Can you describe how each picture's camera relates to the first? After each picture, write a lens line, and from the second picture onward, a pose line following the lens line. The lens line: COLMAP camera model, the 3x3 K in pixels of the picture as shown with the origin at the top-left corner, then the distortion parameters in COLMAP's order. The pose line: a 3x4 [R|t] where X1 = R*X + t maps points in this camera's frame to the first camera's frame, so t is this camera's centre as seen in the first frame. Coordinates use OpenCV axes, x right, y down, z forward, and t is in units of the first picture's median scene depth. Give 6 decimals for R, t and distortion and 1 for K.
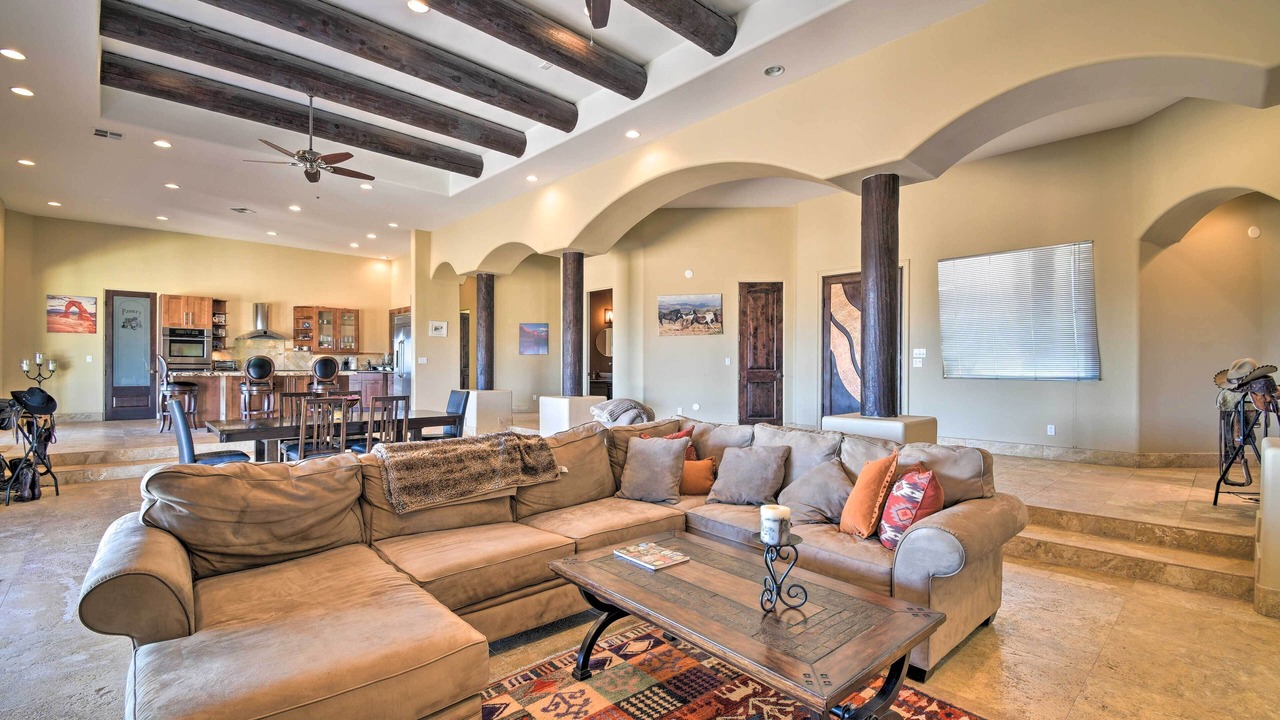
lens RADIAL K [[567.8, 0, 641.3], [0, 567.8, 371.6], [0, 0, 1]] dist [-0.001115, -0.000077]
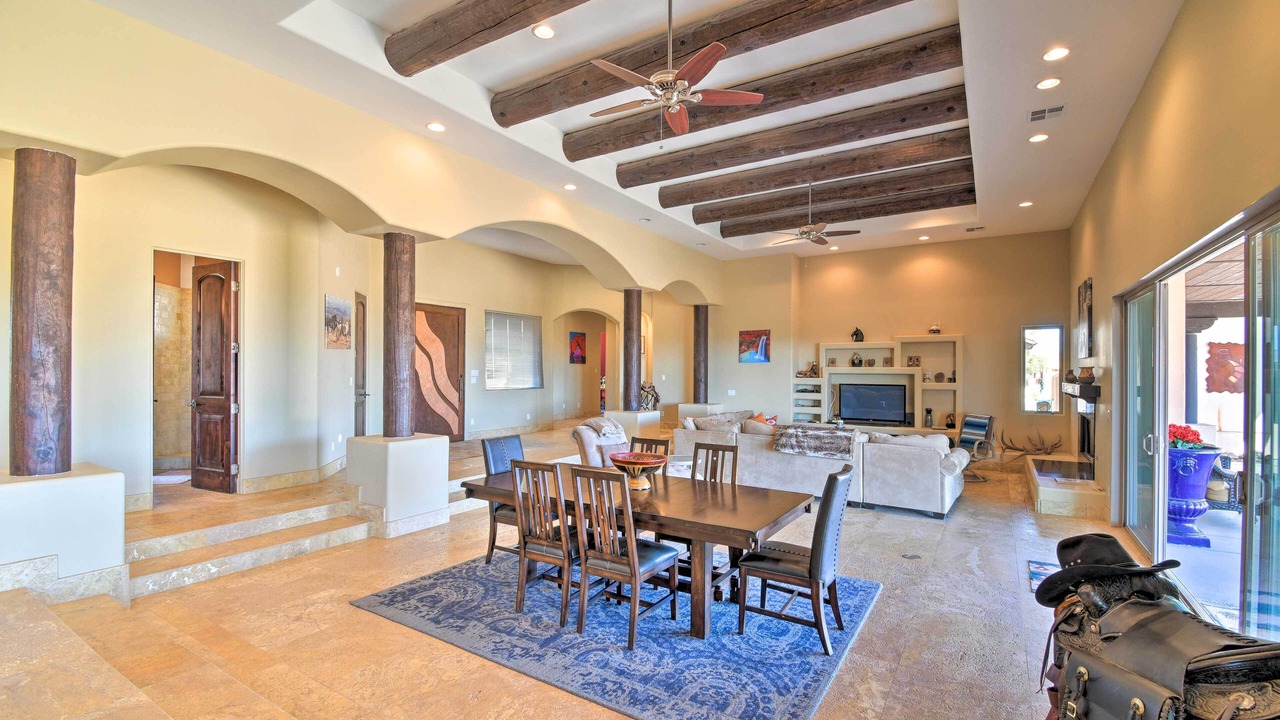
lens RADIAL K [[567.8, 0, 641.3], [0, 567.8, 371.6], [0, 0, 1]] dist [-0.001115, -0.000077]
pose [[-0.260995, -0.007314, 0.965312, -0.859591], [-0.001943, 0.999973, 0.007051, -0.042040], [-0.965338, -0.000035, -0.261003, 0.863956]]
